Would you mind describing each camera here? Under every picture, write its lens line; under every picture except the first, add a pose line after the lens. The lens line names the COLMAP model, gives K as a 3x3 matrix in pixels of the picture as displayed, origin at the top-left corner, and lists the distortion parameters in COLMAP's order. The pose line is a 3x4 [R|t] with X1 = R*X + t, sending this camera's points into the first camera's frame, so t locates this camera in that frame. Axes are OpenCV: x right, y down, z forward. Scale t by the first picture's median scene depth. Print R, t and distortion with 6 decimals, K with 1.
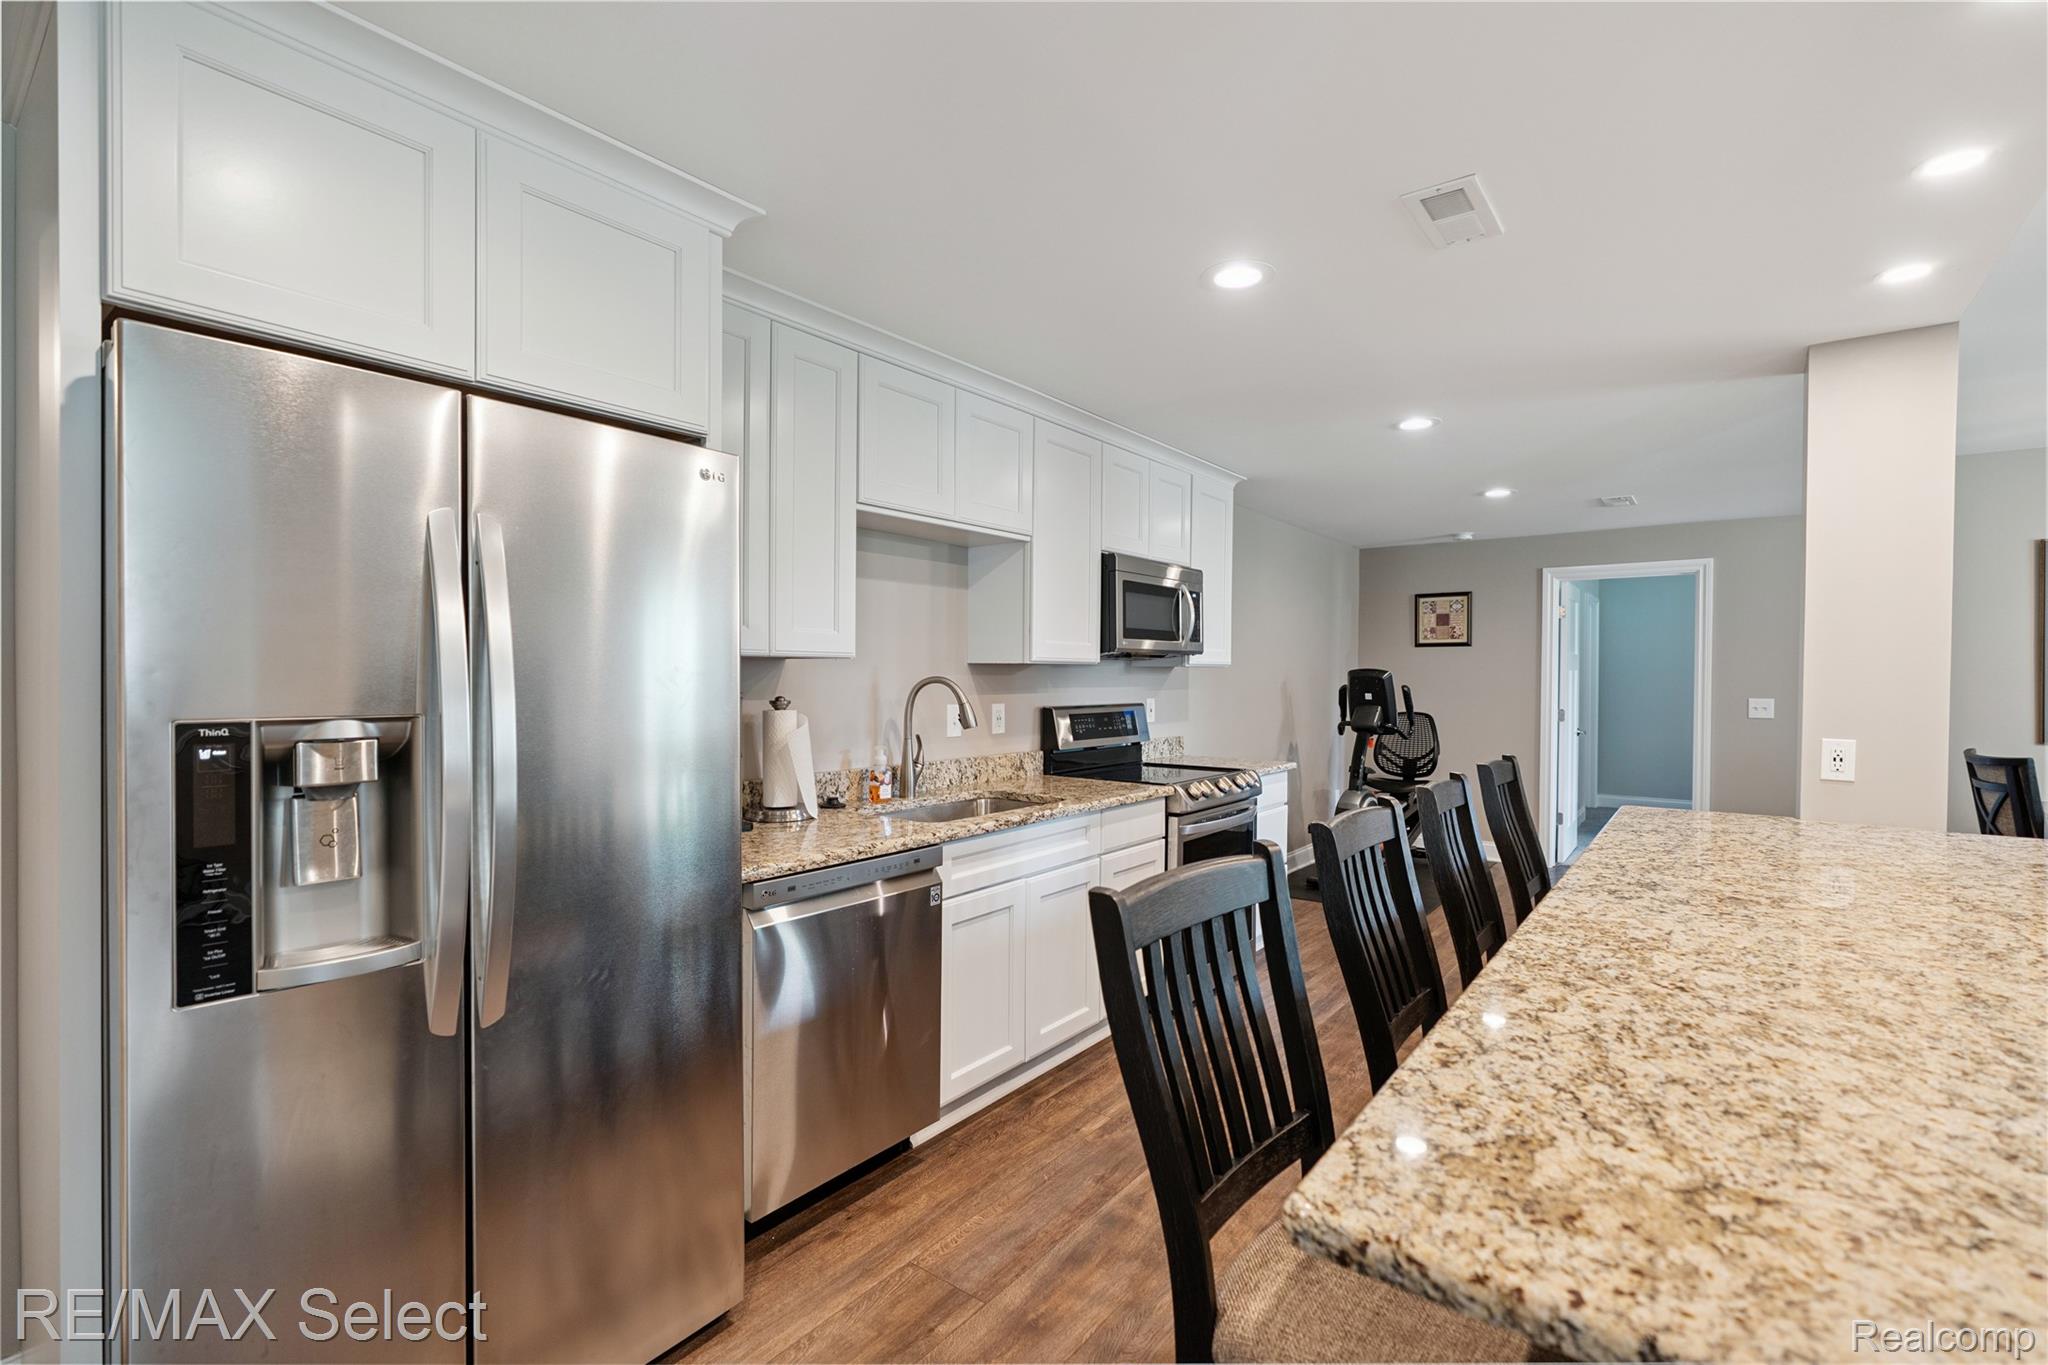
lens RADIAL K [[912.6, 0, 1036.4], [0, 912.6, 684.4], [0, 0, 1]] dist [-0.012785, 0.003947]
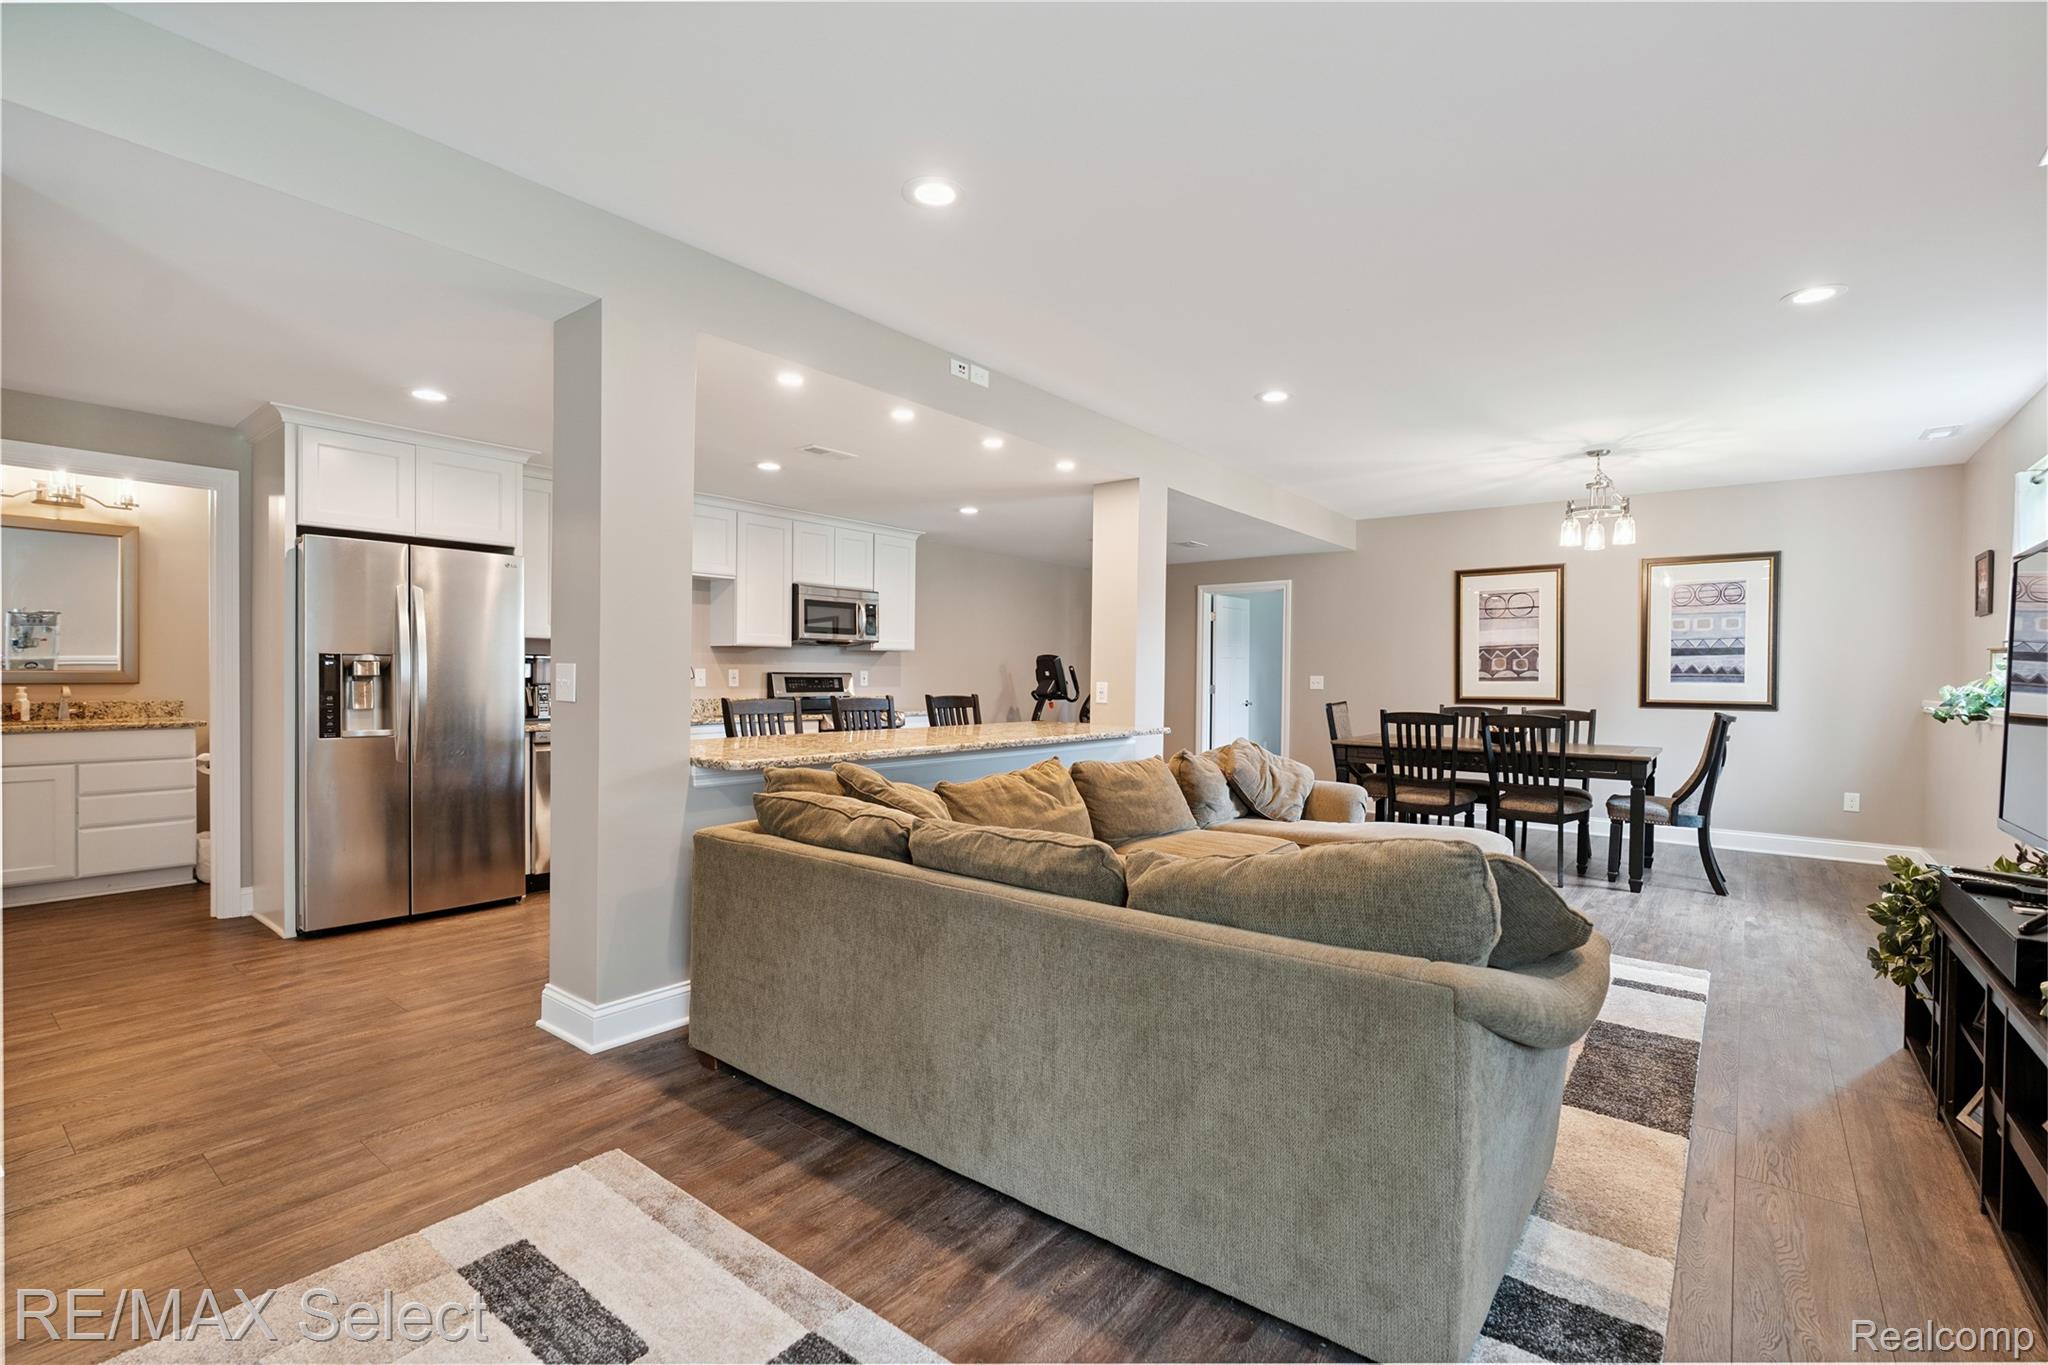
lens RADIAL K [[912.6, 0, 1036.4], [0, 912.6, 684.4], [0, 0, 1]] dist [-0.012785, 0.003947]
pose [[0.999941, 0.002642, -0.010530, 0.589331], [-0.002647, 0.999996, -0.000455, 0.051615], [0.010529, 0.000483, 0.999944, -0.788913]]
